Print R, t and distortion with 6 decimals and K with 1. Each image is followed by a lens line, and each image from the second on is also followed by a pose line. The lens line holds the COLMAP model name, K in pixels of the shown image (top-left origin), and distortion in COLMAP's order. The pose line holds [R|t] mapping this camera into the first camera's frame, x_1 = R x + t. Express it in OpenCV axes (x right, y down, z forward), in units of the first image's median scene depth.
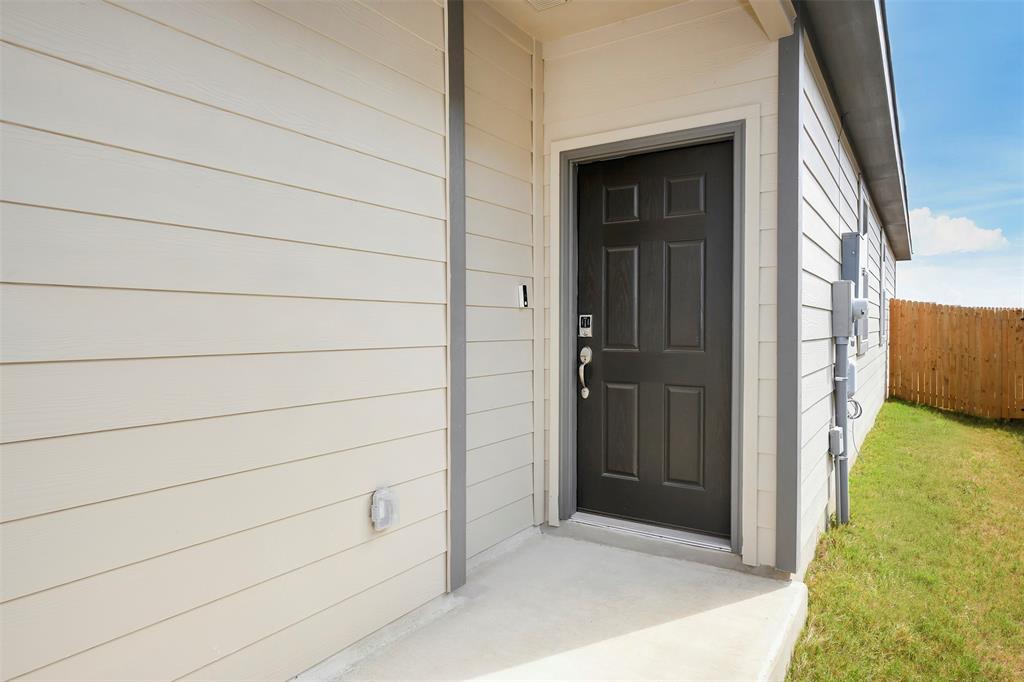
lens RADIAL K [[617.7, 0, 511.0], [0, 617.7, 338.2], [0, 0, 1]] dist [-0.000657, -0.000010]
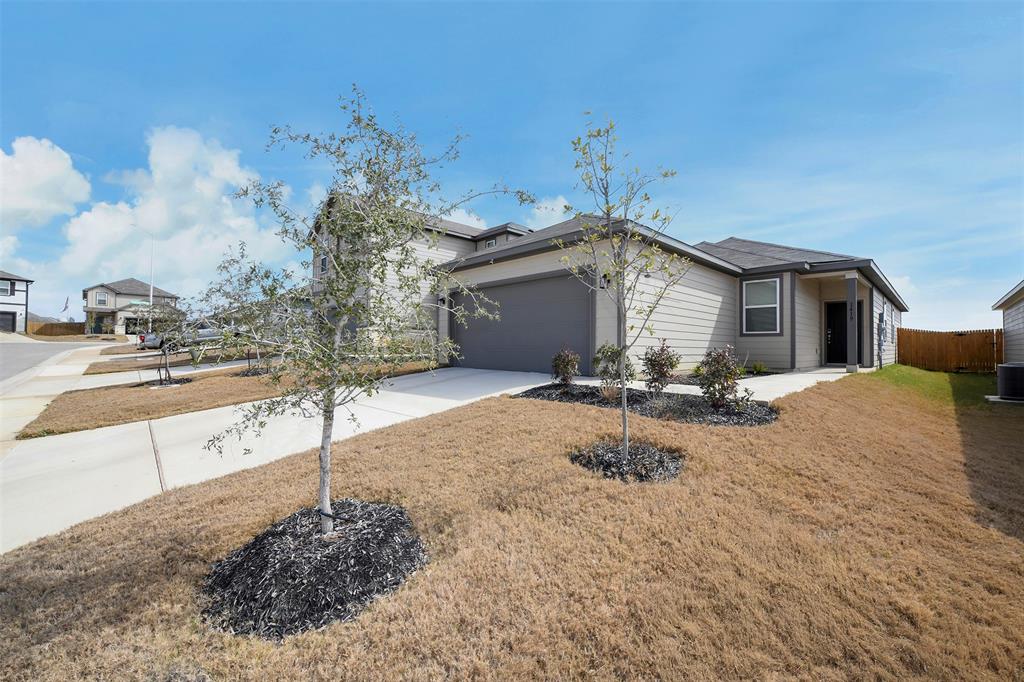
lens RADIAL K [[405.4, 0, 510.6], [0, 405.4, 343.3], [0, 0, 1]] dist [-0.000712, -0.000030]
pose [[0.973574, 0.007202, -0.228259, -1.195106], [-0.014293, 0.999465, -0.029429, 0.153369], [0.227925, 0.031914, 0.973155, -2.108036]]
